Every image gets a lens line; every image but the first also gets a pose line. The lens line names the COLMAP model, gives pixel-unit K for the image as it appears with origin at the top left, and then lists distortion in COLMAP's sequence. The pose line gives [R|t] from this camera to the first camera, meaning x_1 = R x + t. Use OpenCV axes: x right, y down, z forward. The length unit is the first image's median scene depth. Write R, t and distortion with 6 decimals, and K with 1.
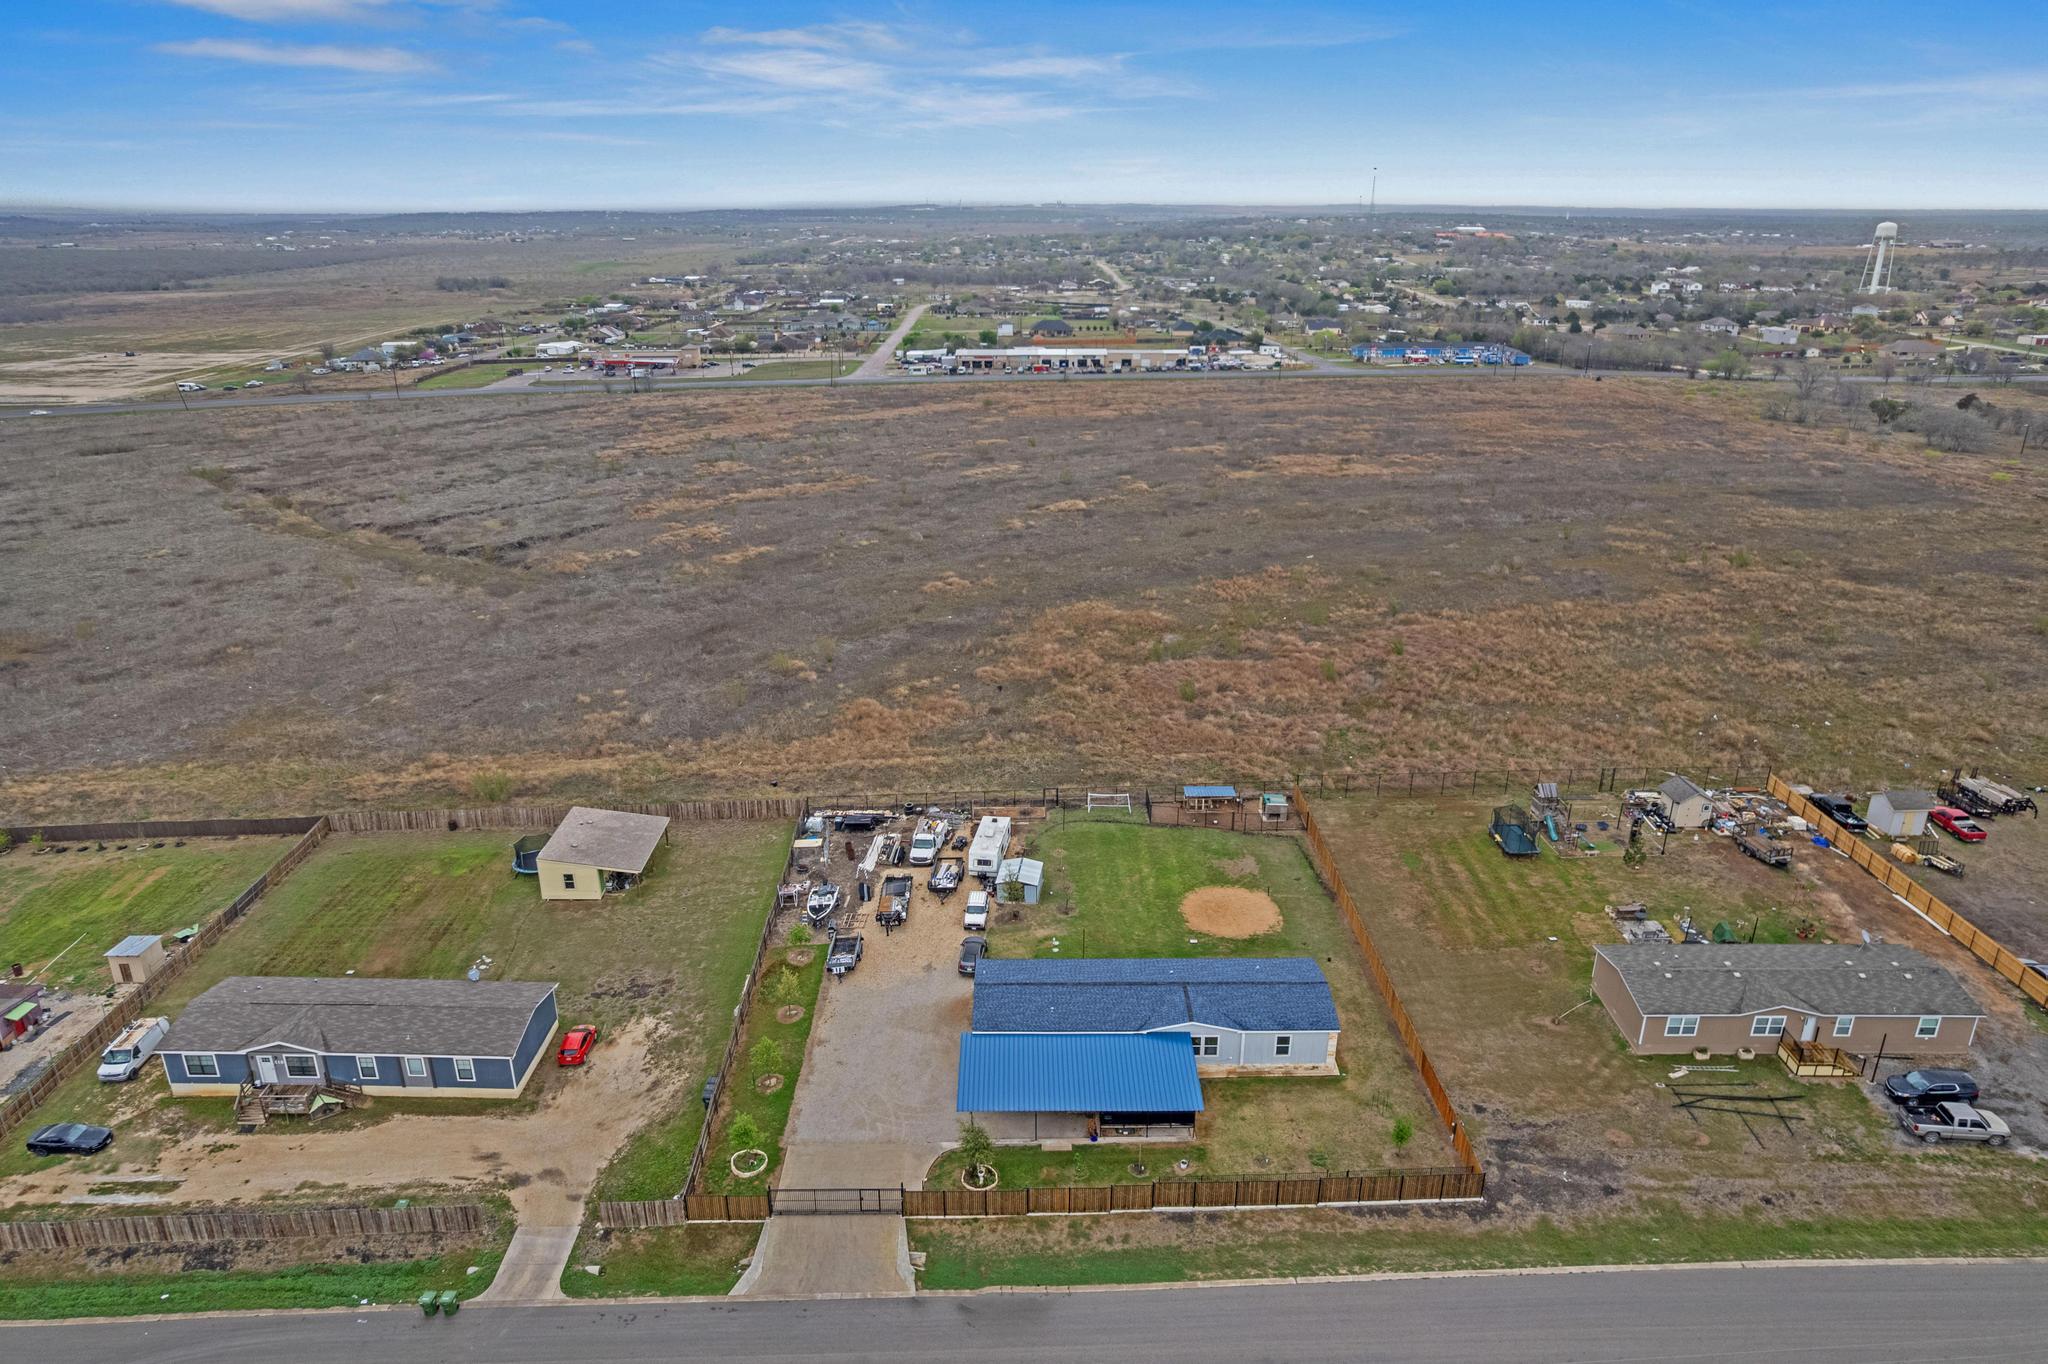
lens RADIAL K [[1327.2, 0, 1029.9], [0, 1327.2, 647.2], [0, 0, 1]] dist [-0.087381, 0.088388]
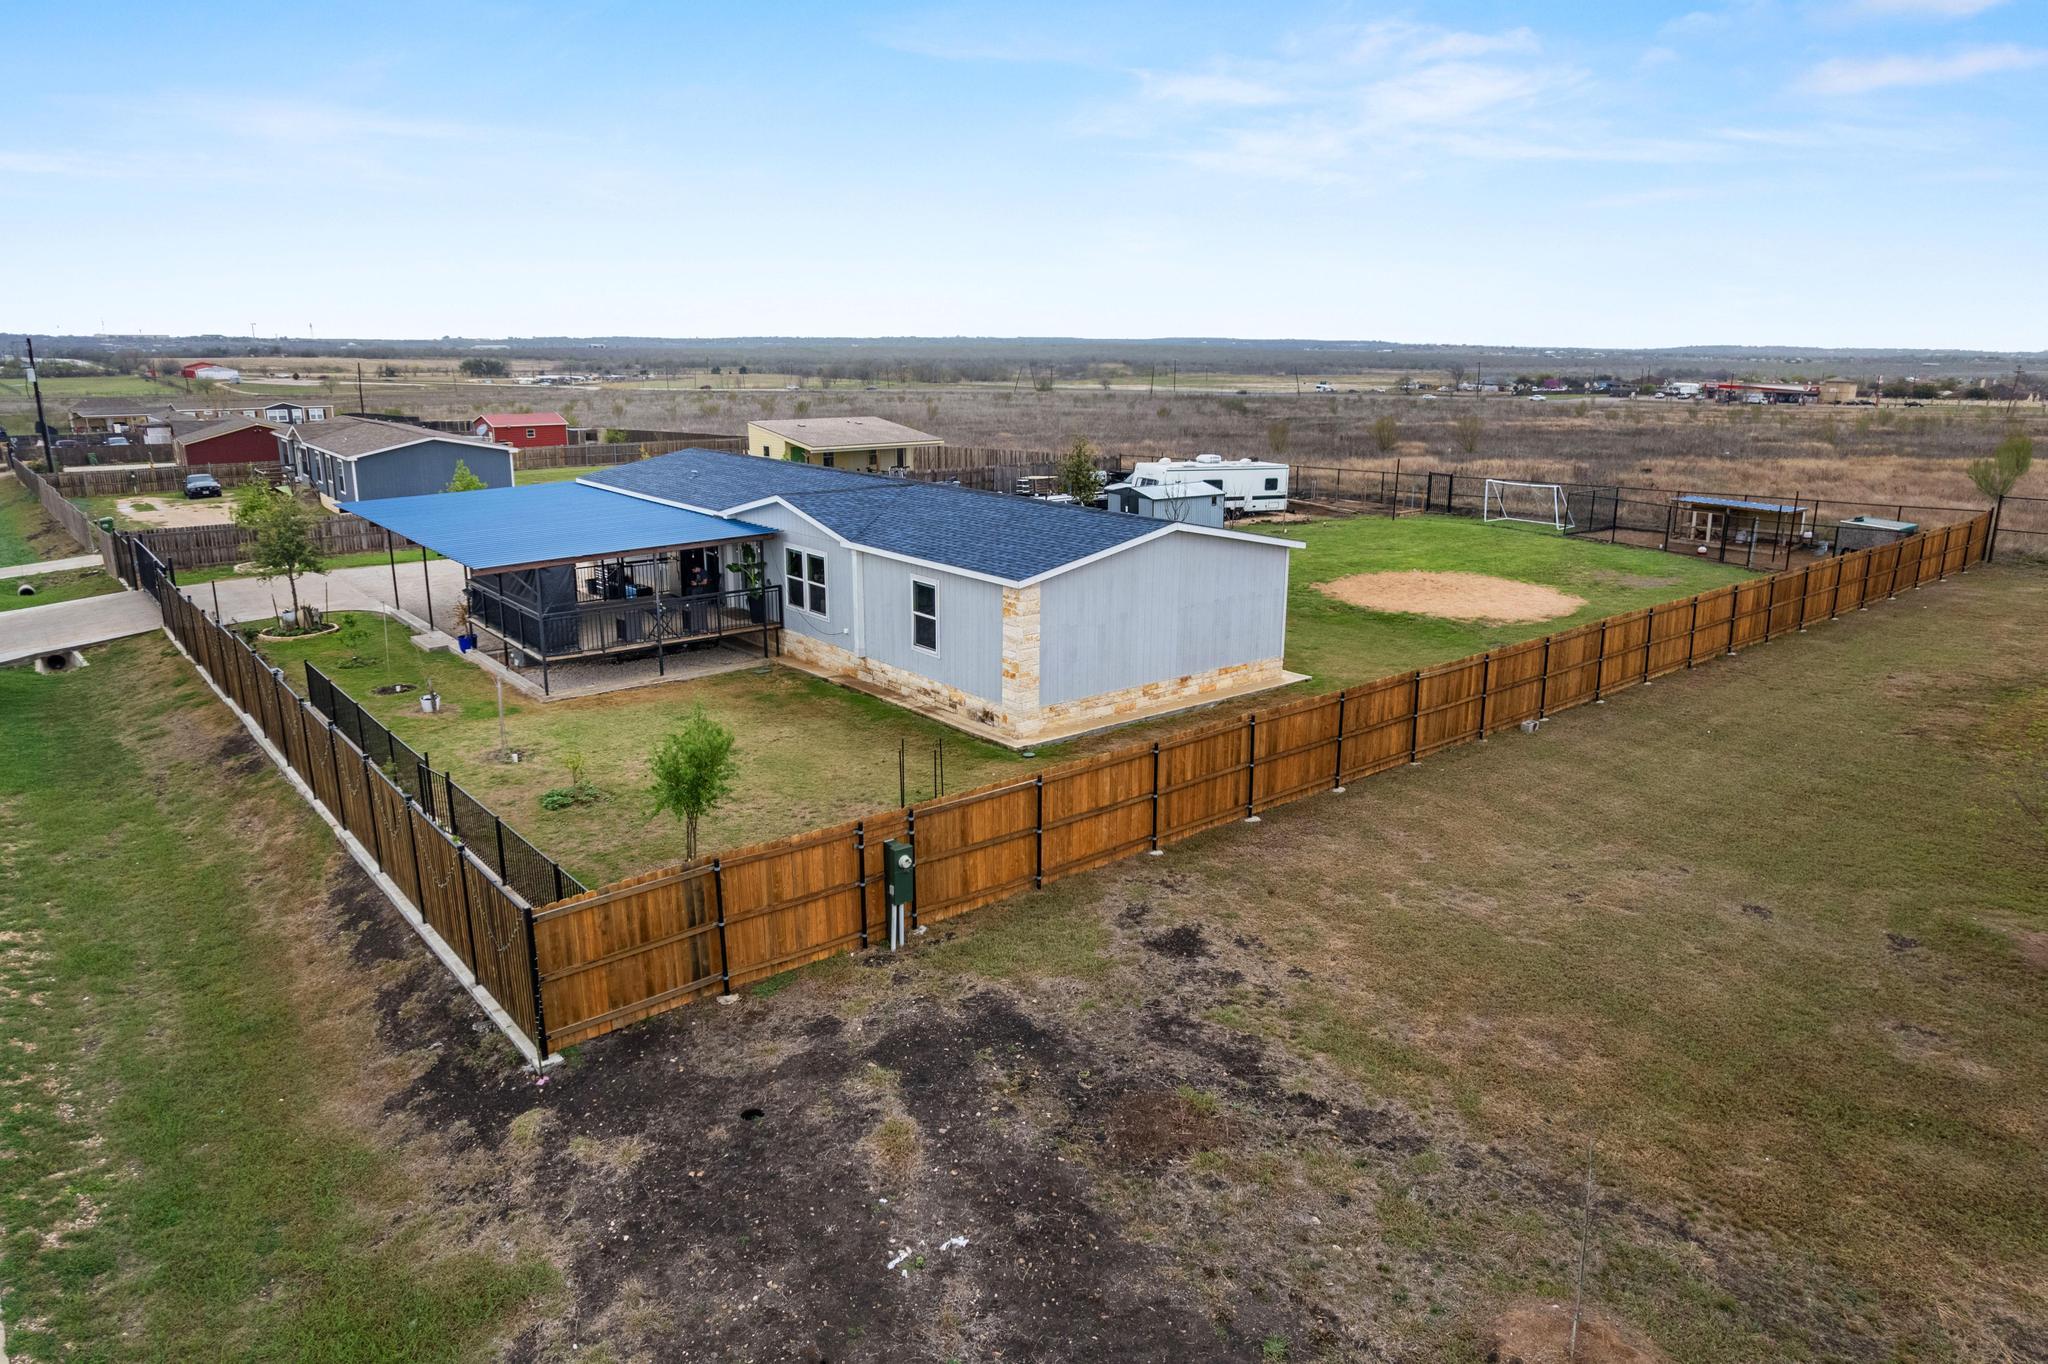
lens RADIAL K [[1327.2, 0, 1029.9], [0, 1327.2, 647.2], [0, 0, 1]] dist [-0.087381, 0.088388]
pose [[0.620300, 0.185847, -0.762029, 0.415868], [-0.254358, 0.966684, 0.028709, 0.259994], [0.741977, 0.176020, 0.646906, 0.707593]]
